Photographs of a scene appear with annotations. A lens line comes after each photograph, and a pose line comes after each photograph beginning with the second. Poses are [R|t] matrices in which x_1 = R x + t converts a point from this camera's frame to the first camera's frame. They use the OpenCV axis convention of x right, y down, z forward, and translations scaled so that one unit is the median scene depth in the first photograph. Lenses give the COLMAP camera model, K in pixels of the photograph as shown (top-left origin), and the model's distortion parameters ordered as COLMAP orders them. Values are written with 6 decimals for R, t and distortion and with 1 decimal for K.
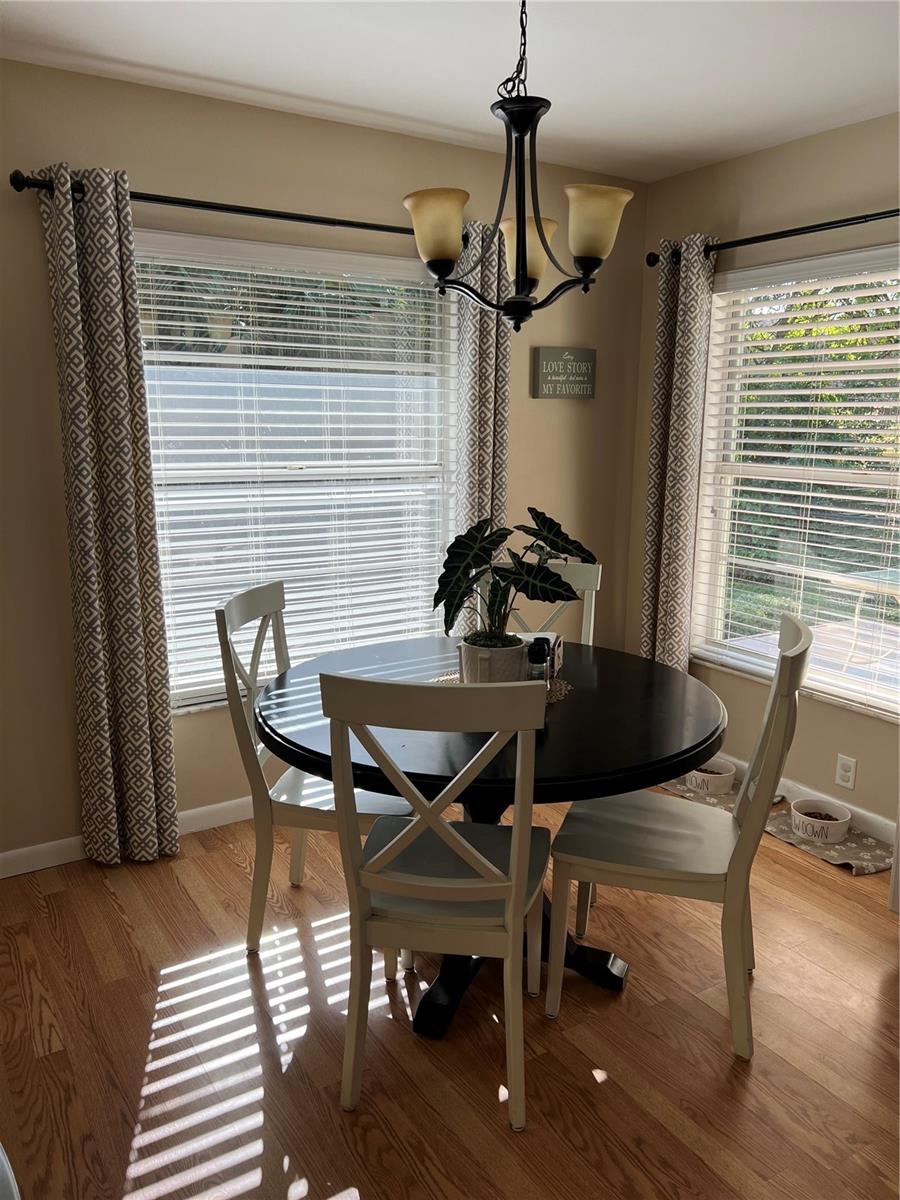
lens RADIAL K [[897.9, 0, 440.2], [0, 897.9, 603.5], [0, 0, 1]] dist [0.122617, -0.206907]
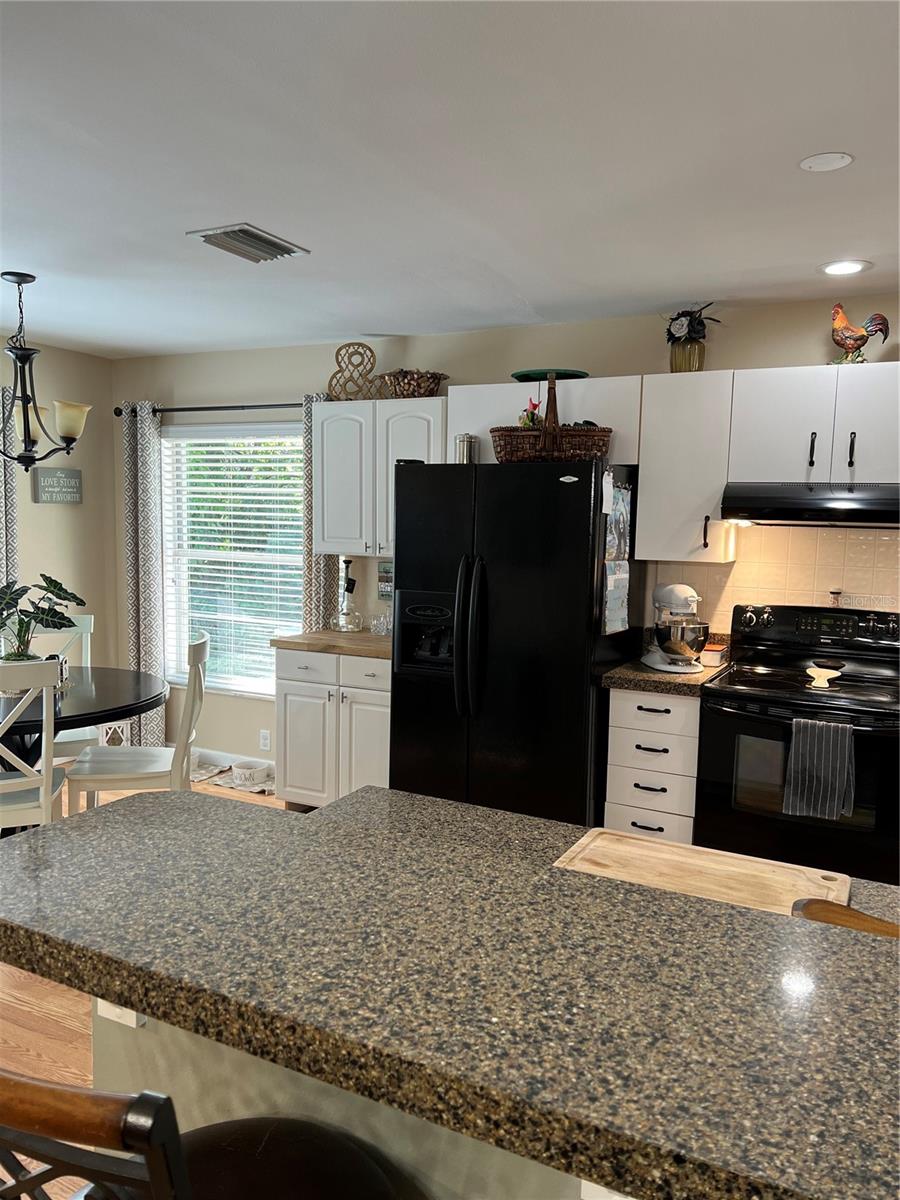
lens RADIAL K [[897.9, 0, 440.2], [0, 897.9, 603.5], [0, 0, 1]] dist [0.122617, -0.206907]
pose [[0.864325, -0.039563, 0.501375, -0.084421], [0.088665, 0.993274, -0.074471, 0.105929], [-0.495056, 0.108821, 0.862019, -0.619705]]
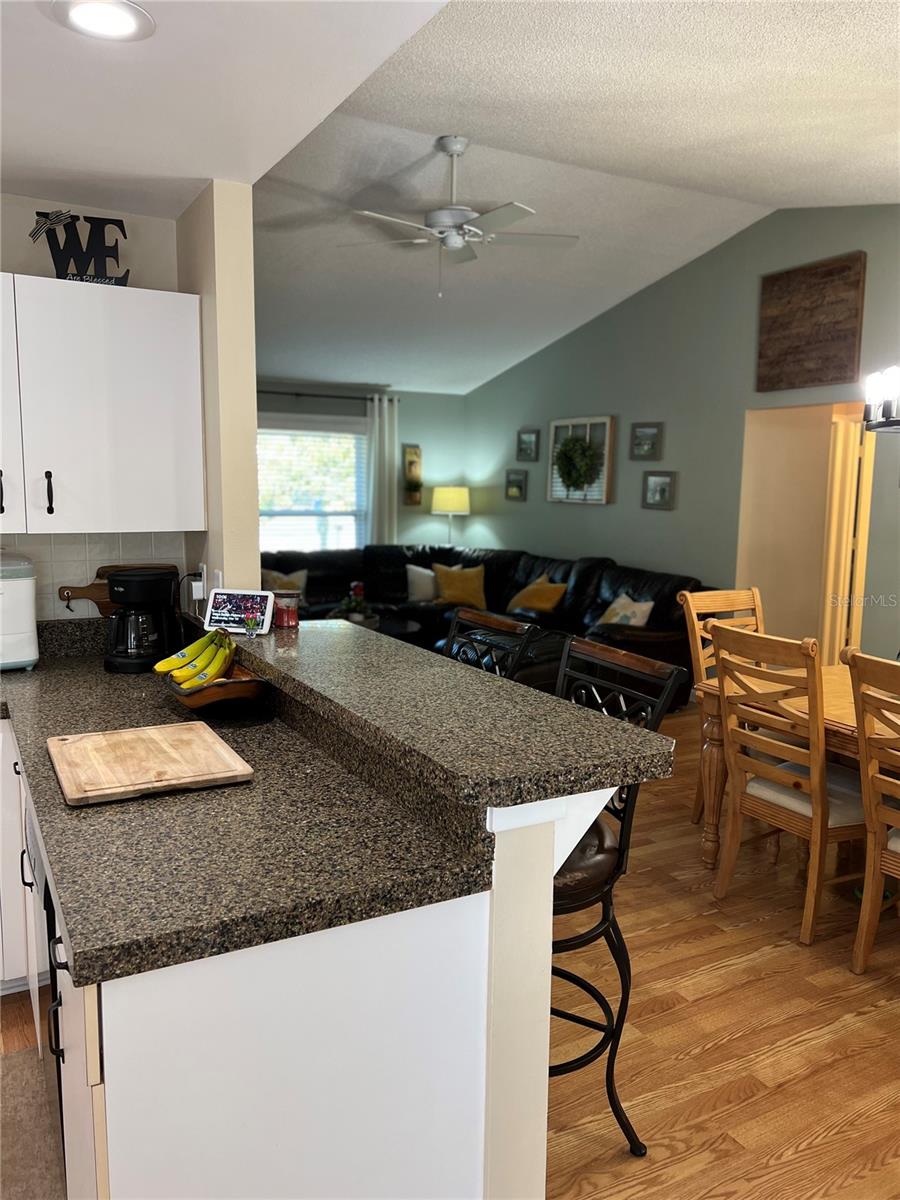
lens RADIAL K [[897.9, 0, 440.2], [0, 897.9, 603.5], [0, 0, 1]] dist [0.122617, -0.206907]
pose [[-0.998078, -0.026169, 0.056167, 0.303252], [-0.006264, 0.944412, 0.328705, -0.568313], [-0.061646, 0.327721, -0.942761, 2.661185]]
